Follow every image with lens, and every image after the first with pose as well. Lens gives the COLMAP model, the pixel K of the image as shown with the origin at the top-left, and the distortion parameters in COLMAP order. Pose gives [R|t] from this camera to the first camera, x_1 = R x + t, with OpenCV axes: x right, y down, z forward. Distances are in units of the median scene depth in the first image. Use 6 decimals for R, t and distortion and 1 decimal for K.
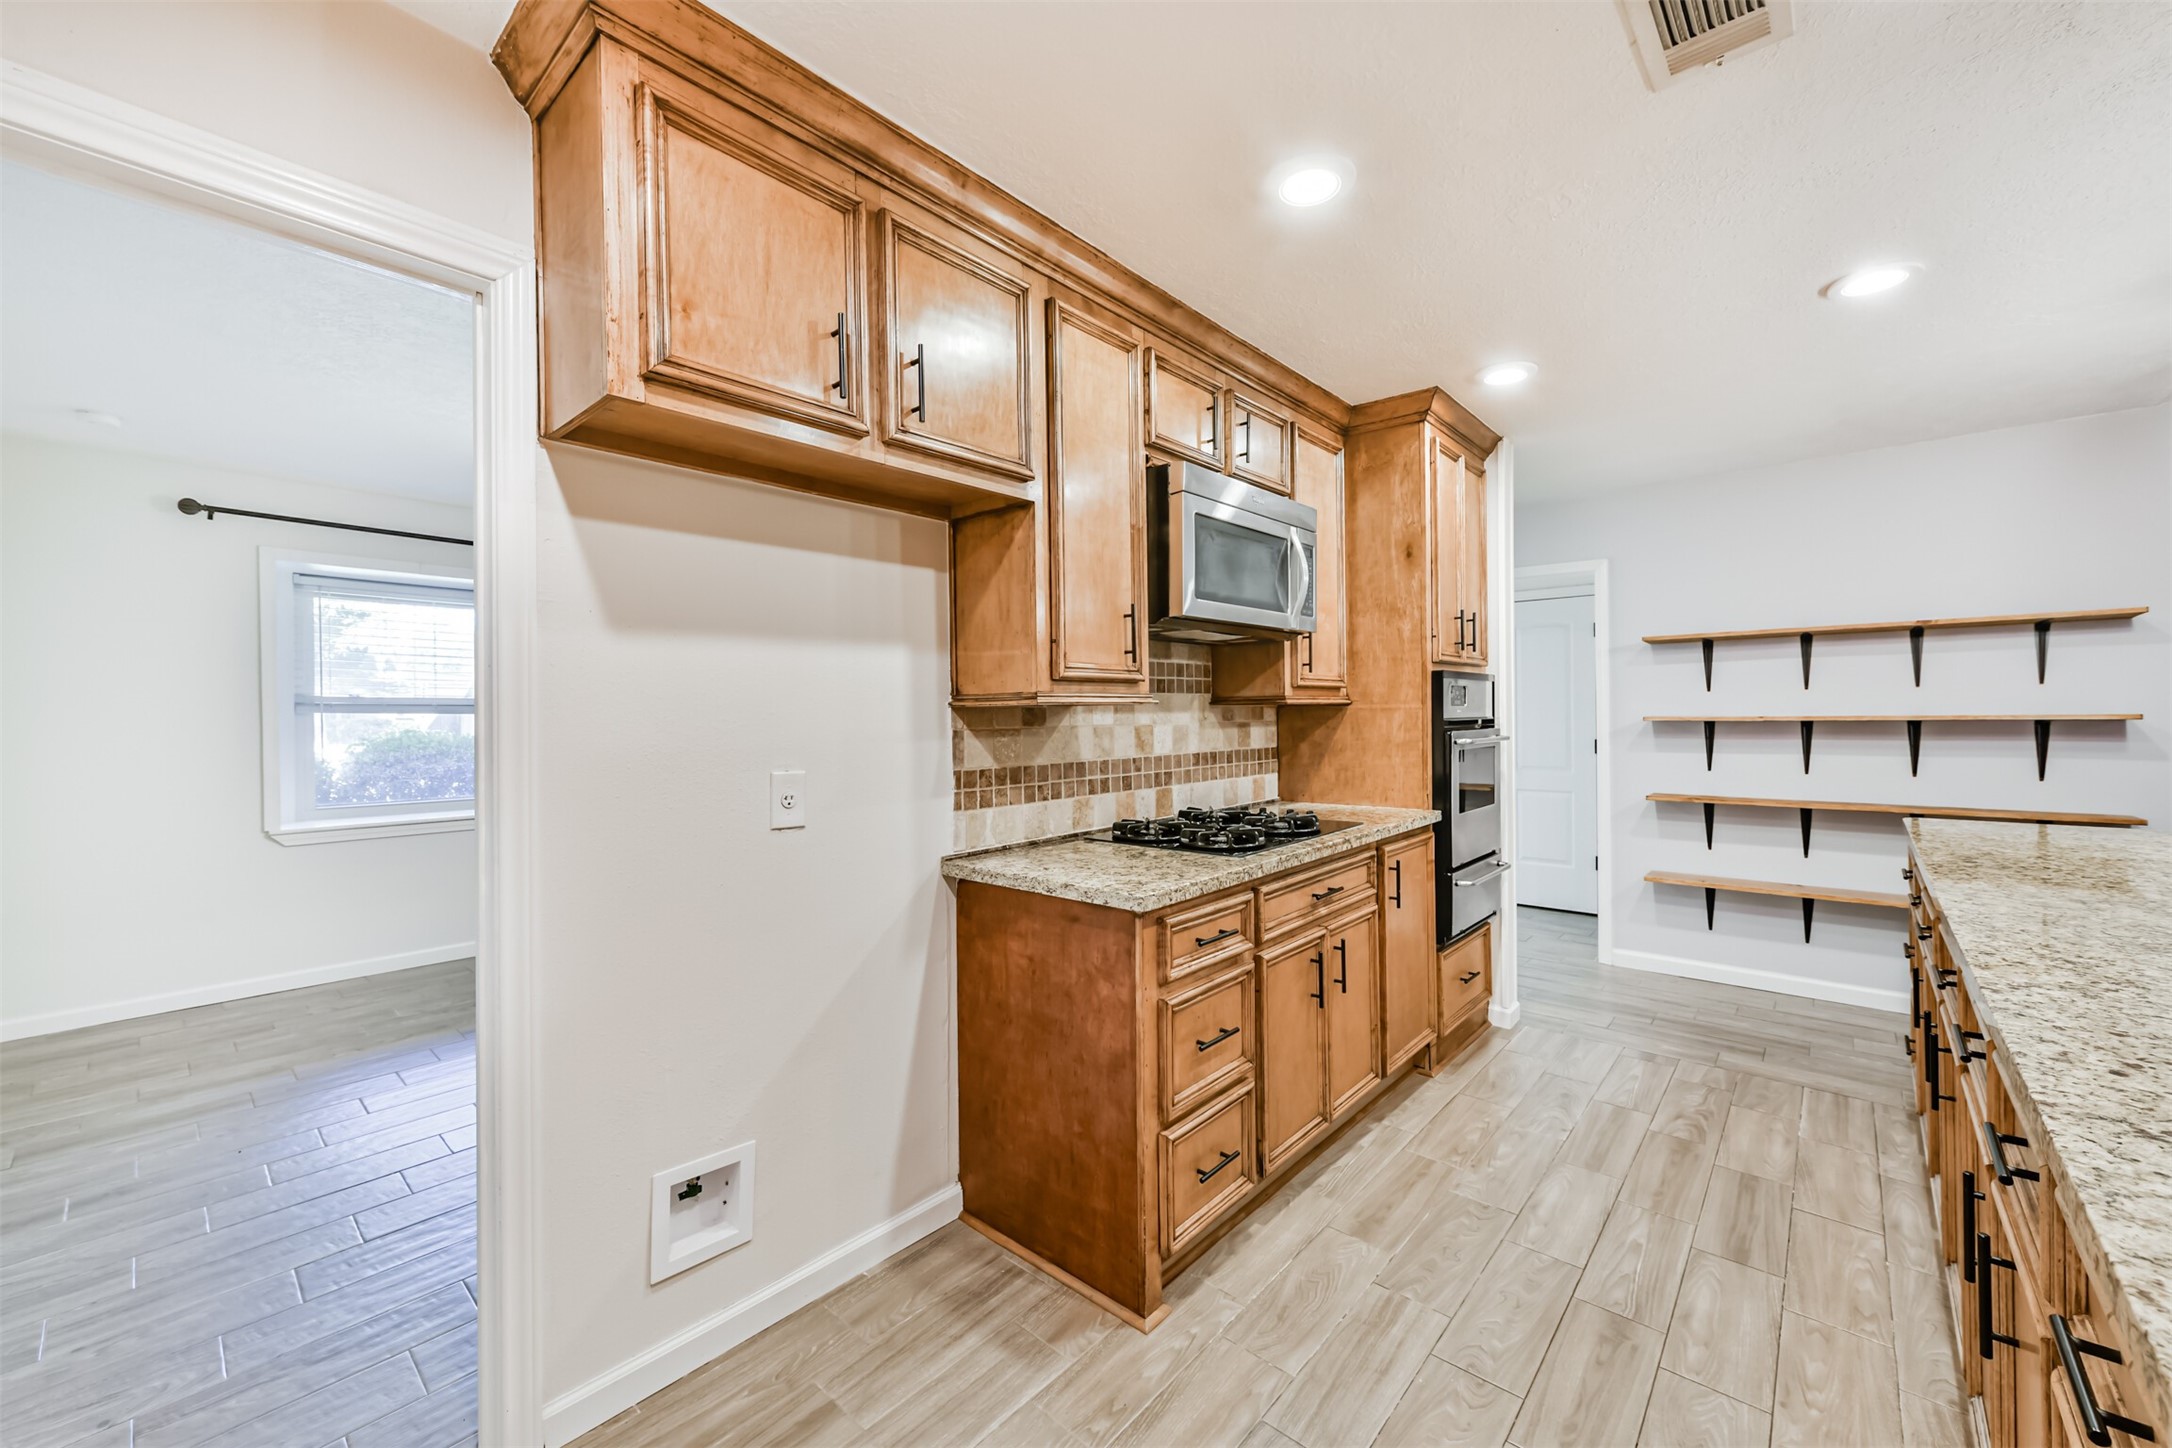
lens RADIAL K [[846.9, 0, 1086.0], [0, 846.9, 724.0], [0, 0, 1]] dist [0.008946, -0.000102]
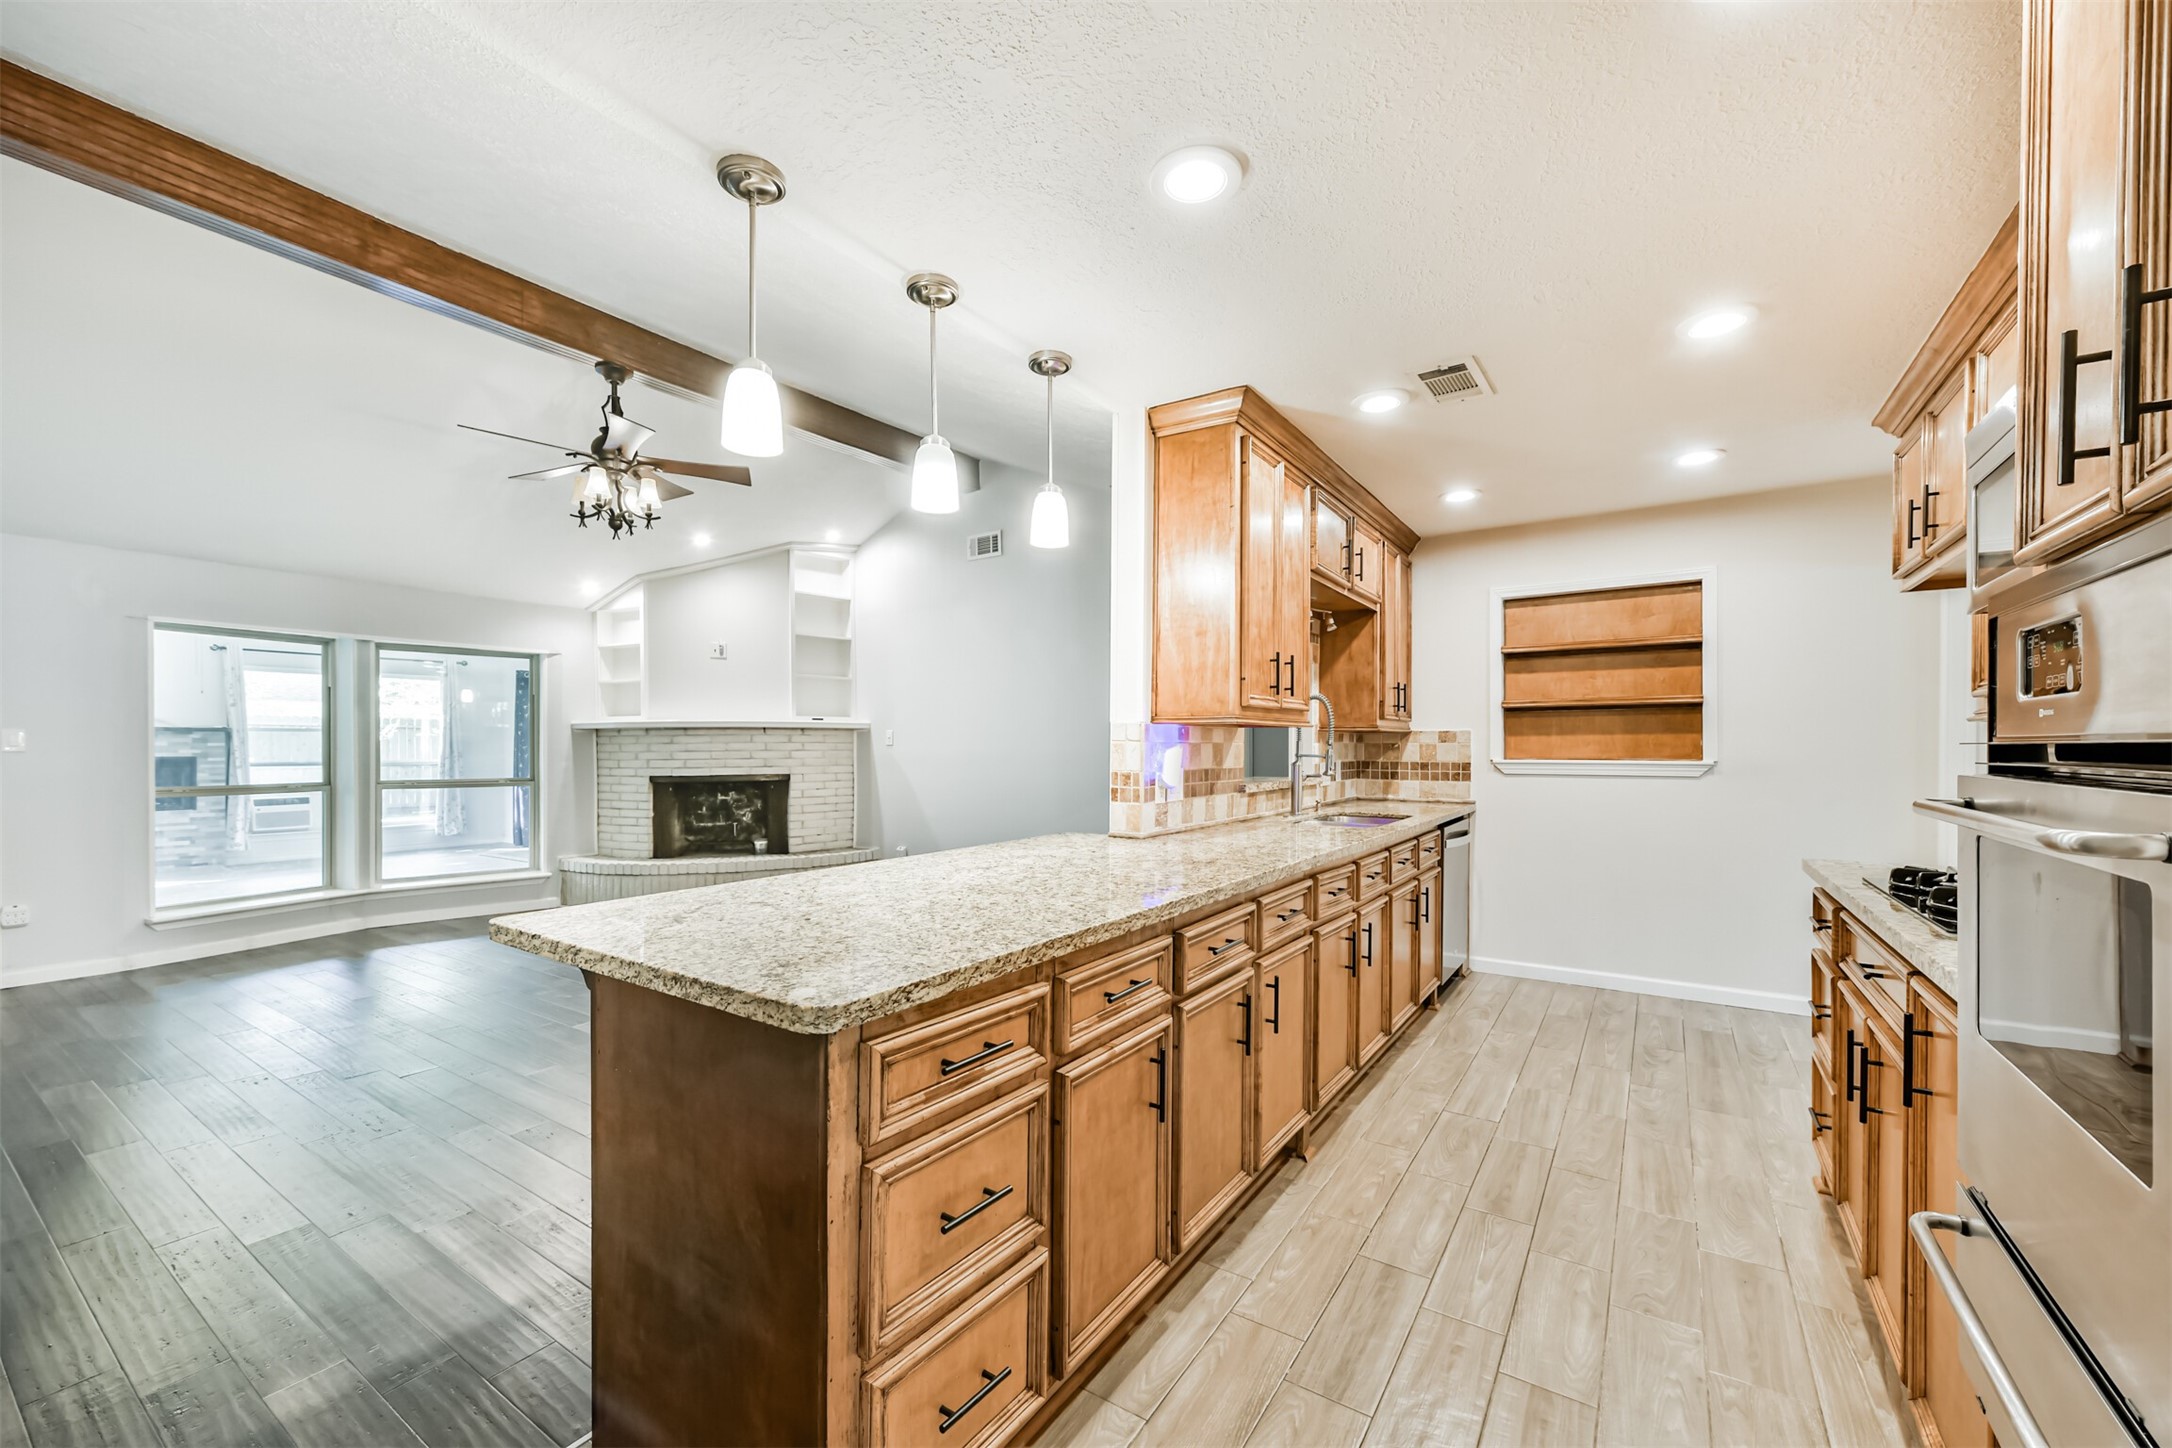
lens RADIAL K [[854.3, 0, 1093.0], [0, 854.3, 746.5], [0, 0, 1]] dist [0.003301, 0.000044]
pose [[-0.990486, 0.010653, -0.137198, 0.831484], [0.008566, 0.999839, 0.015794, -0.011338], [0.137344, 0.014469, -0.990418, 1.298502]]
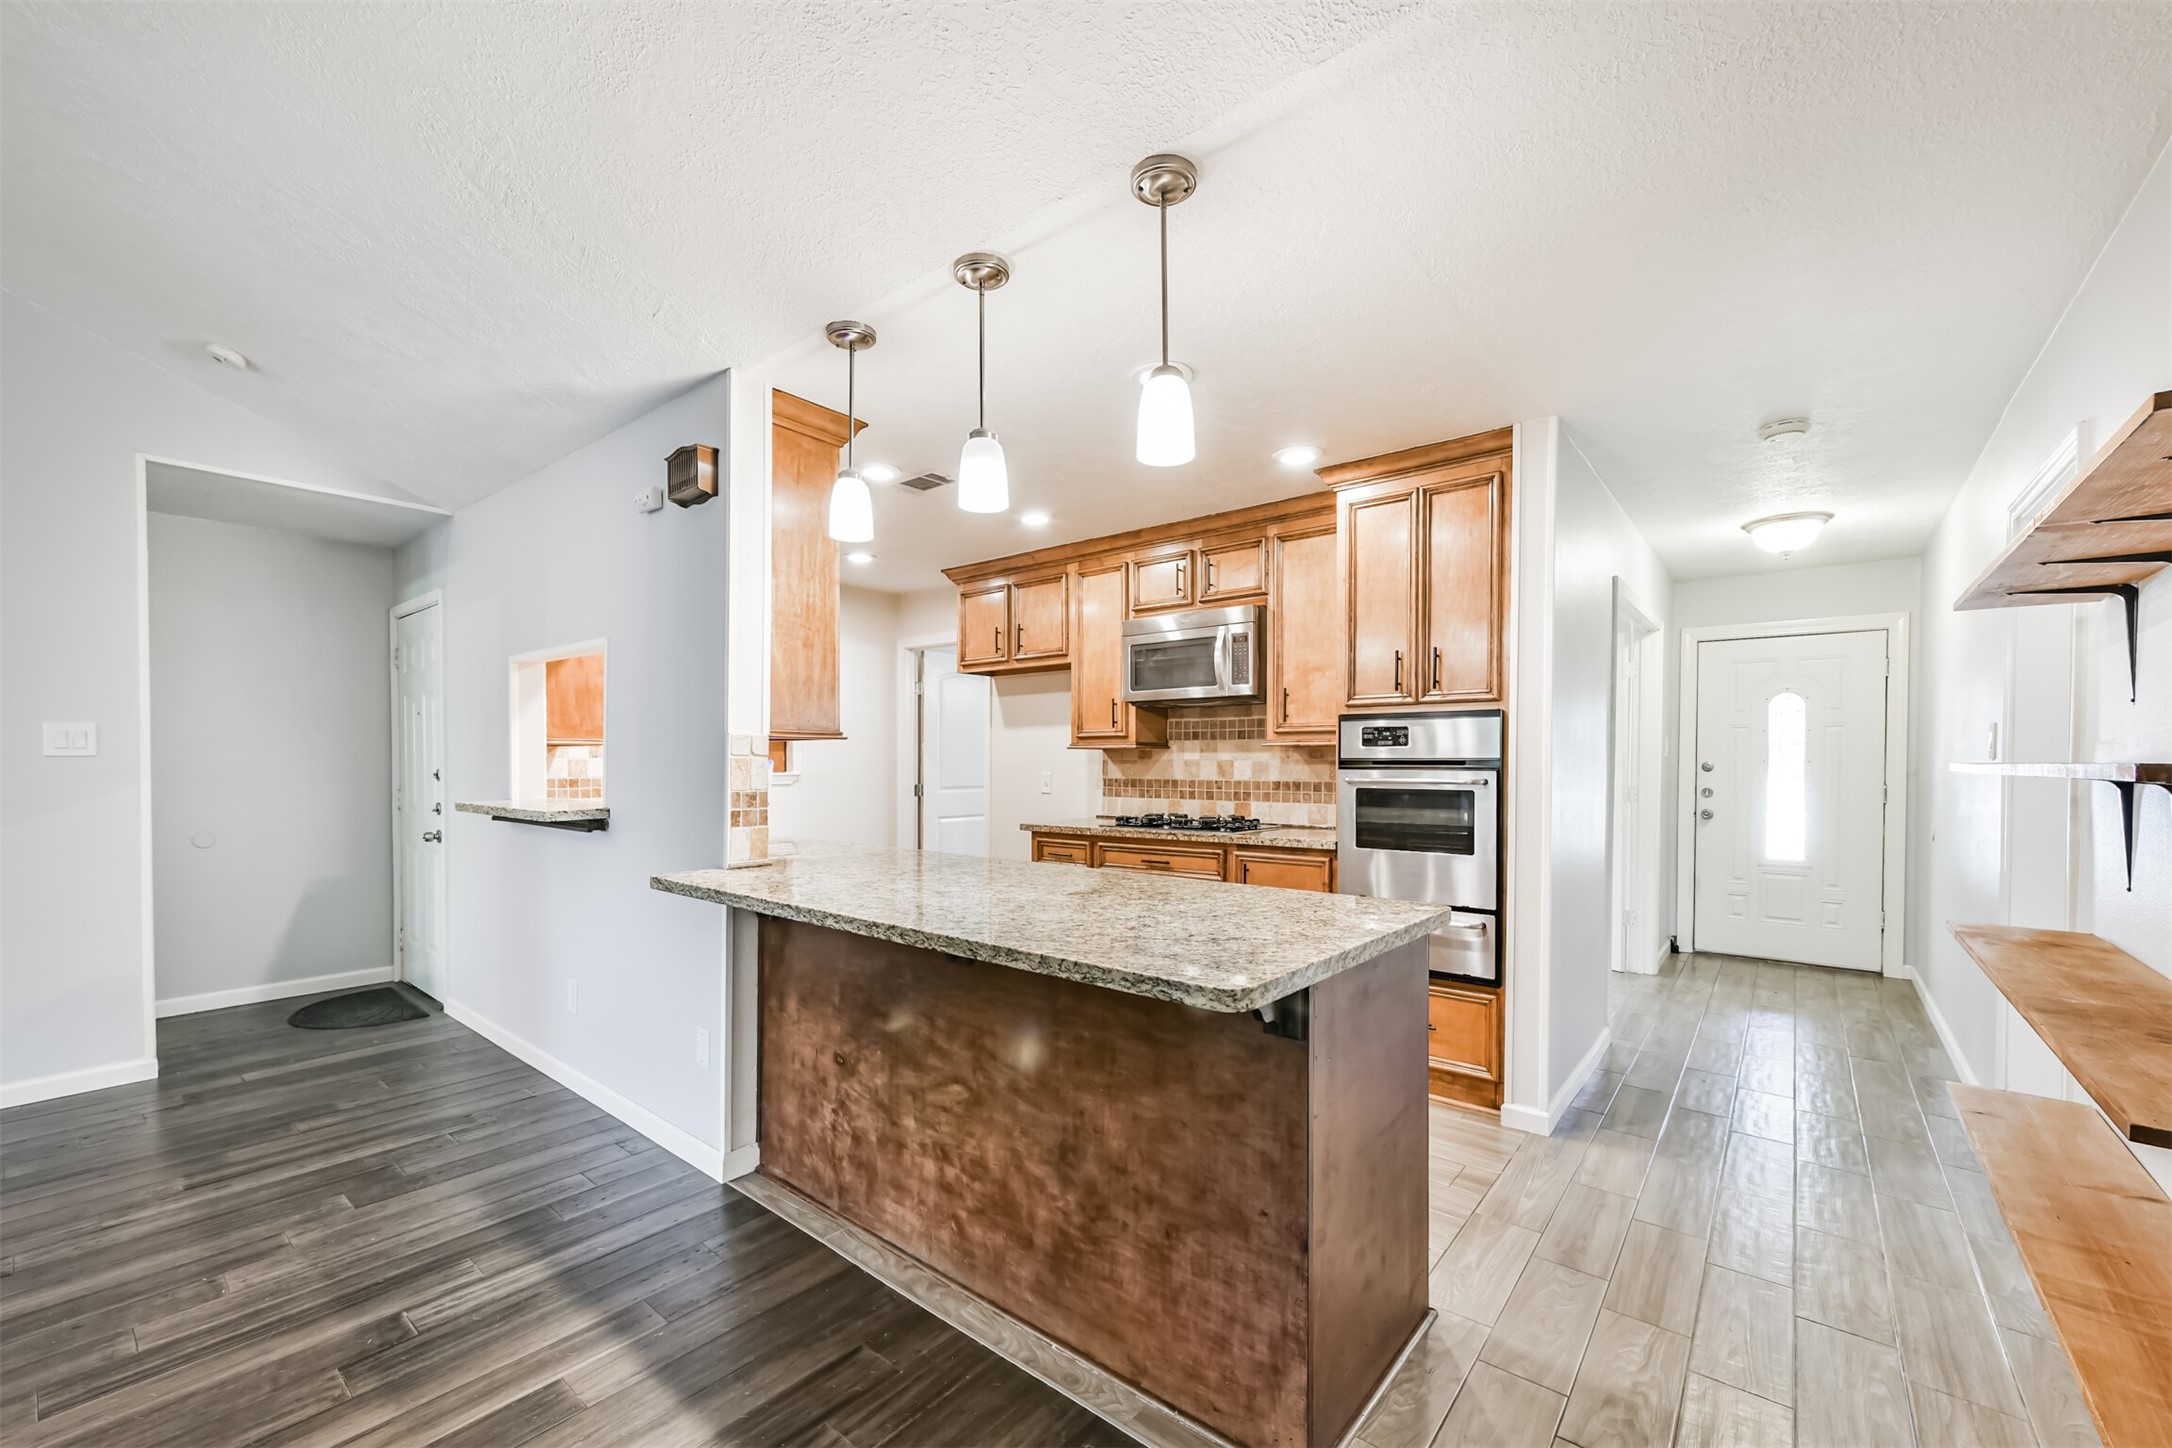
lens RADIAL K [[864.1, 0, 1087.4], [0, 864.1, 750.2], [0, 0, 1]] dist [0.001198, 0.000214]
pose [[0.034477, -0.001334, -0.999405, 1.535874], [-0.013449, 0.999908, -0.001799, -0.010282], [0.999315, 0.013503, 0.034456, 0.630901]]
